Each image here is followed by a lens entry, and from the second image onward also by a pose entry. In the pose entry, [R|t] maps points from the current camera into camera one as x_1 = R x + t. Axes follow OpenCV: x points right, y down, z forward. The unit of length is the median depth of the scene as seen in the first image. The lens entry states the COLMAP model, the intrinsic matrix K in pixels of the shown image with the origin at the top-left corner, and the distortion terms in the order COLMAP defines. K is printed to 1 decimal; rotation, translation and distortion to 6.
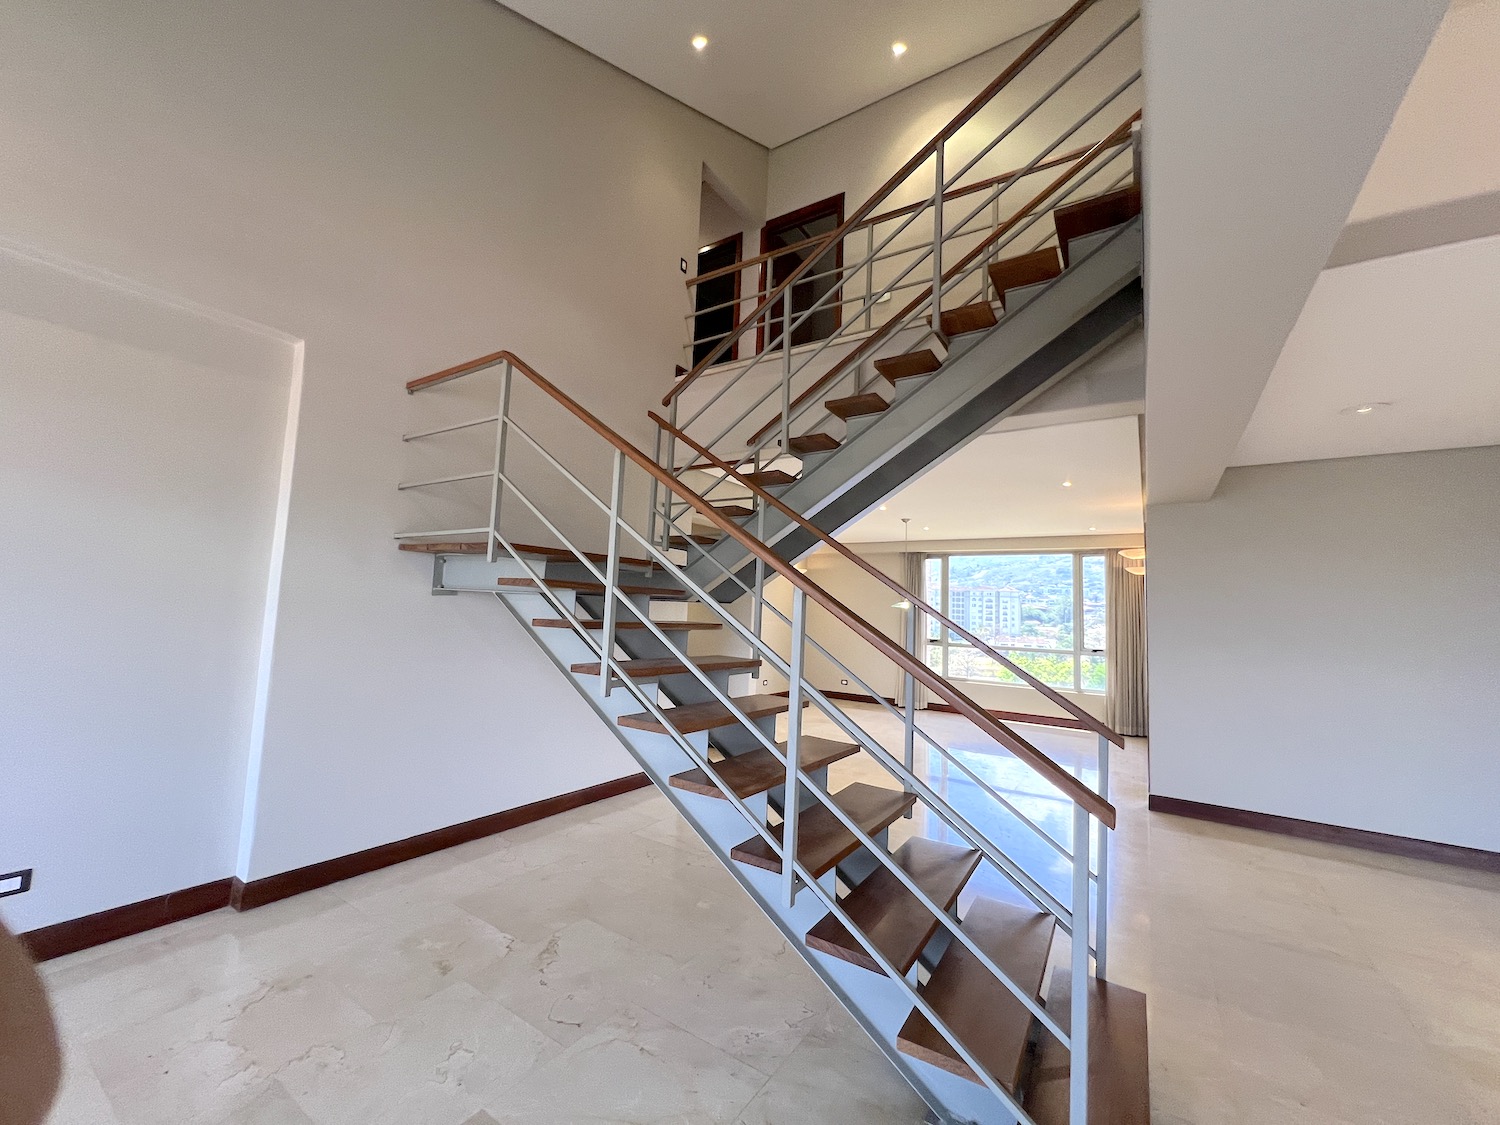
lens RADIAL K [[600.0, 0, 747.7], [0, 600.0, 563.9], [0, 0, 1]] dist [-0.003805, 0.000019]
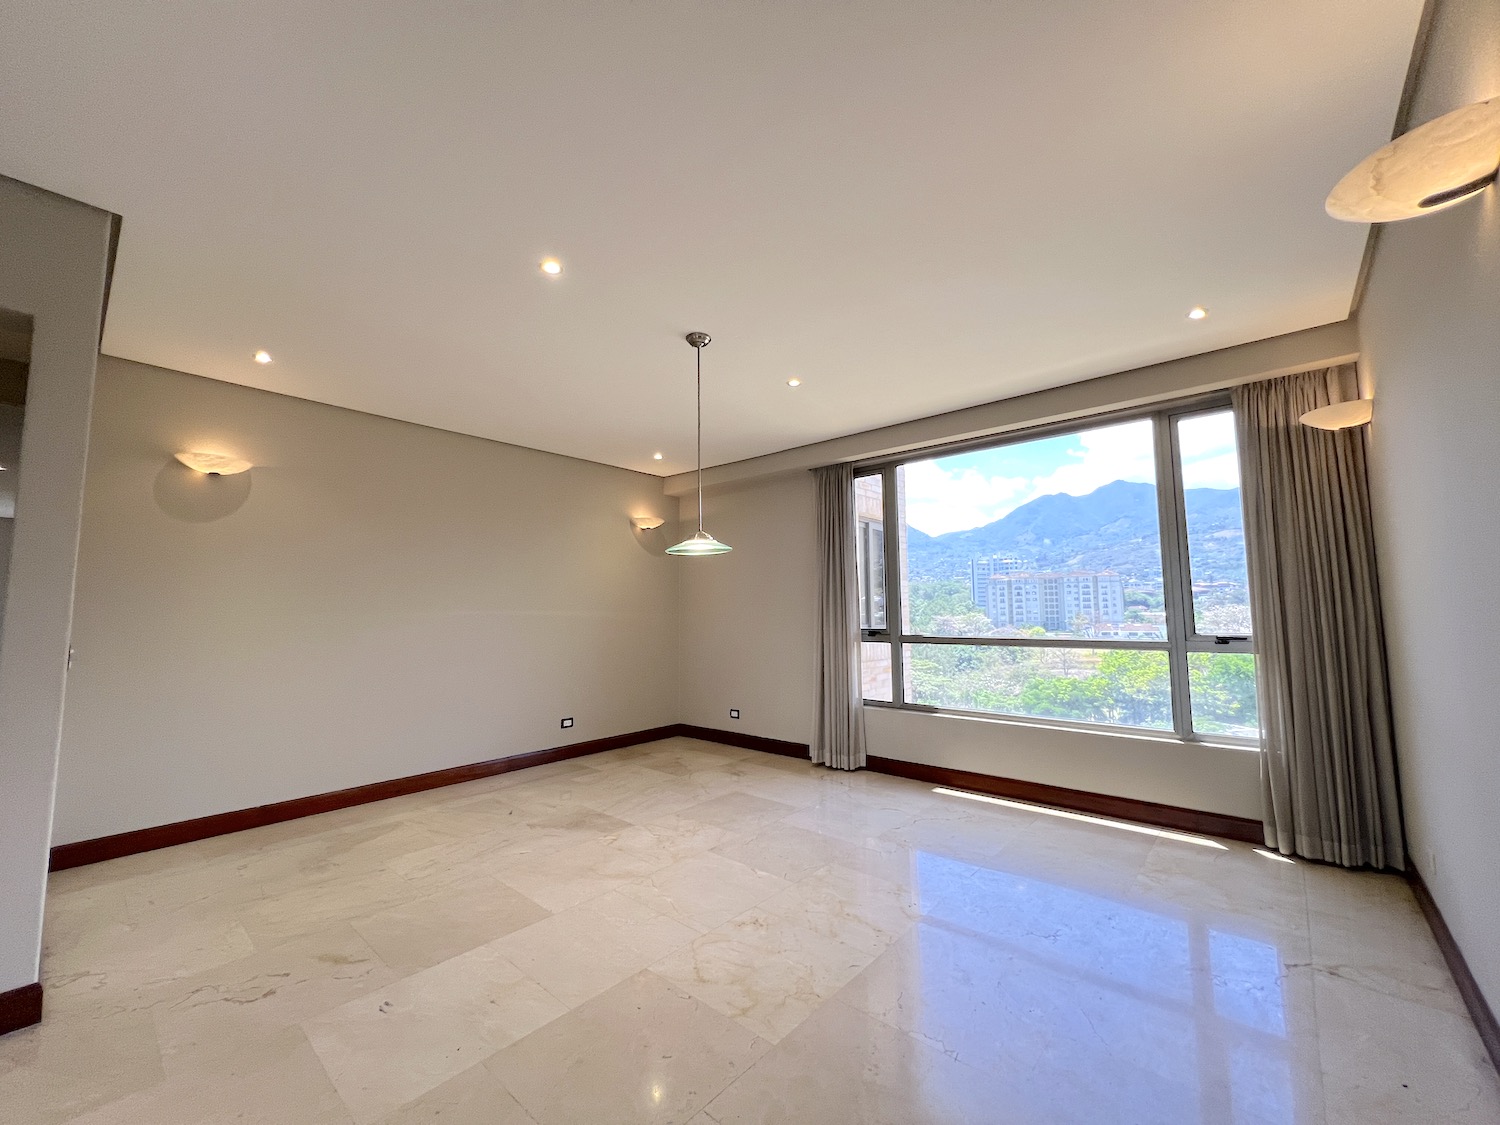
lens RADIAL K [[599.7, 0, 749.7], [0, 599.7, 561.3], [0, 0, 1]] dist [-0.001577, 0.000680]
pose [[0.990090, -0.060091, -0.126931, 0.305255], [0.059121, 0.998186, -0.011405, 0.075137], [0.127386, 0.003788, 0.991846, 0.537792]]
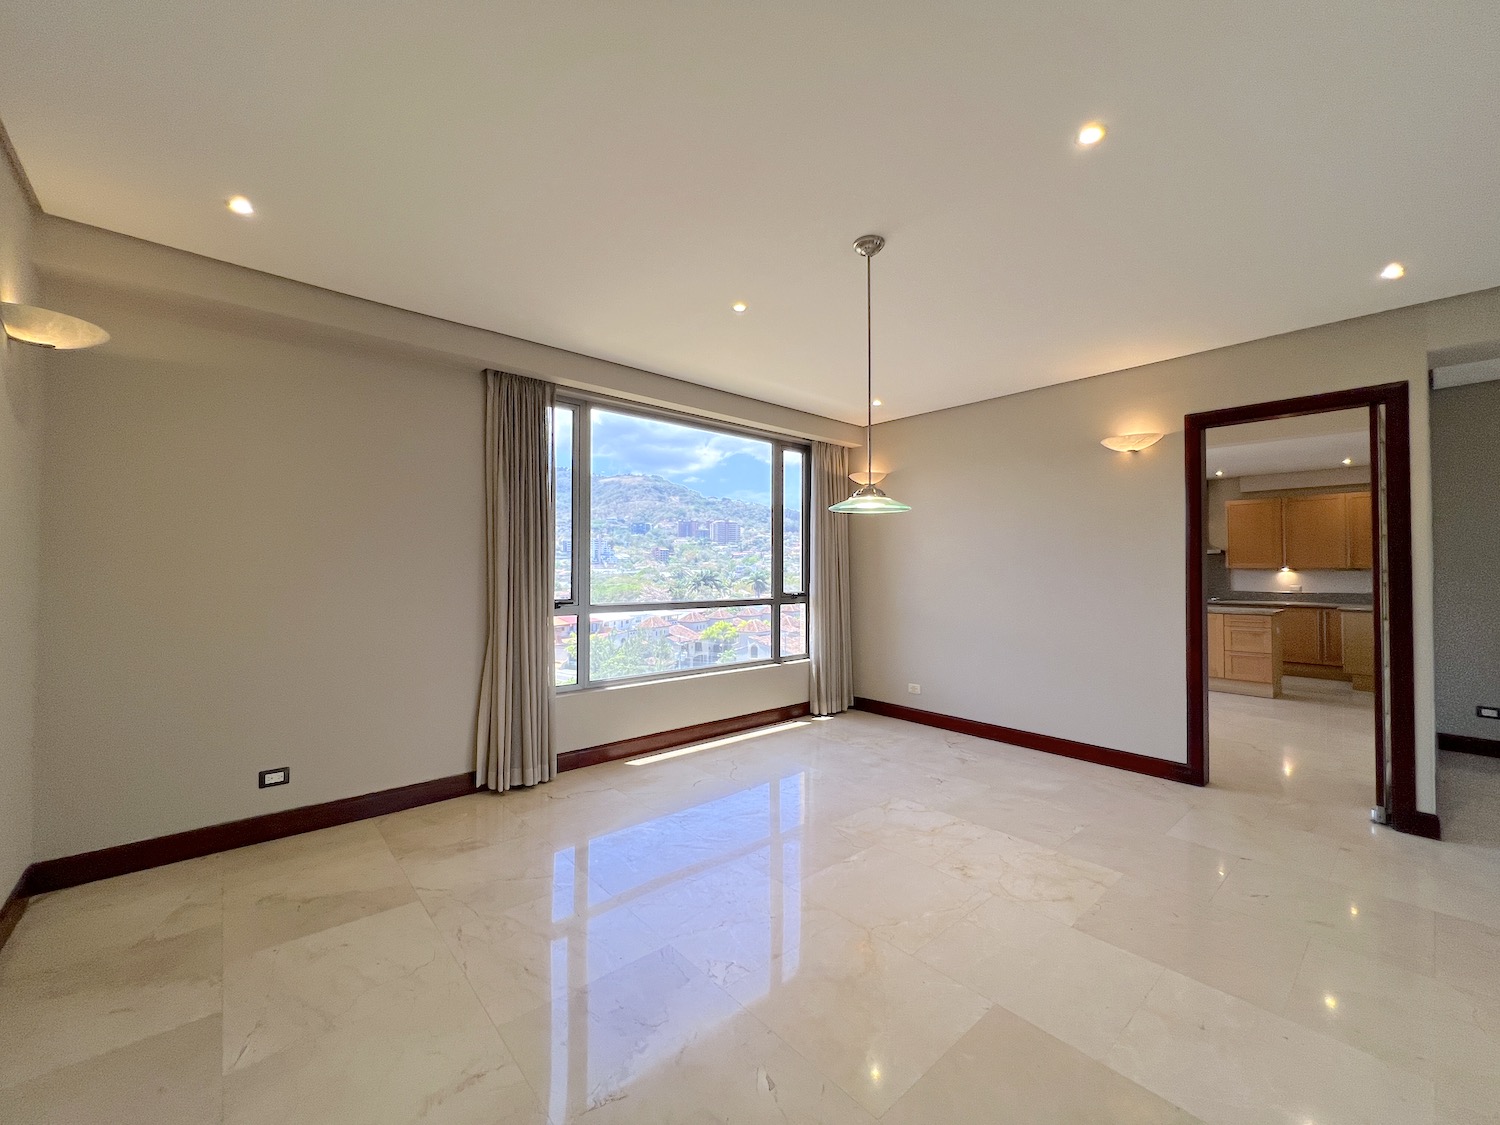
lens RADIAL K [[600.0, 0, 745.4], [0, 600.0, 560.5], [0, 0, 1]] dist [-0.003805, 0.000019]
pose [[0.259408, -0.023409, 0.965484, -0.064080], [-0.070994, 0.996539, 0.043237, 0.079833], [-0.963155, -0.079760, 0.256848, 0.864103]]
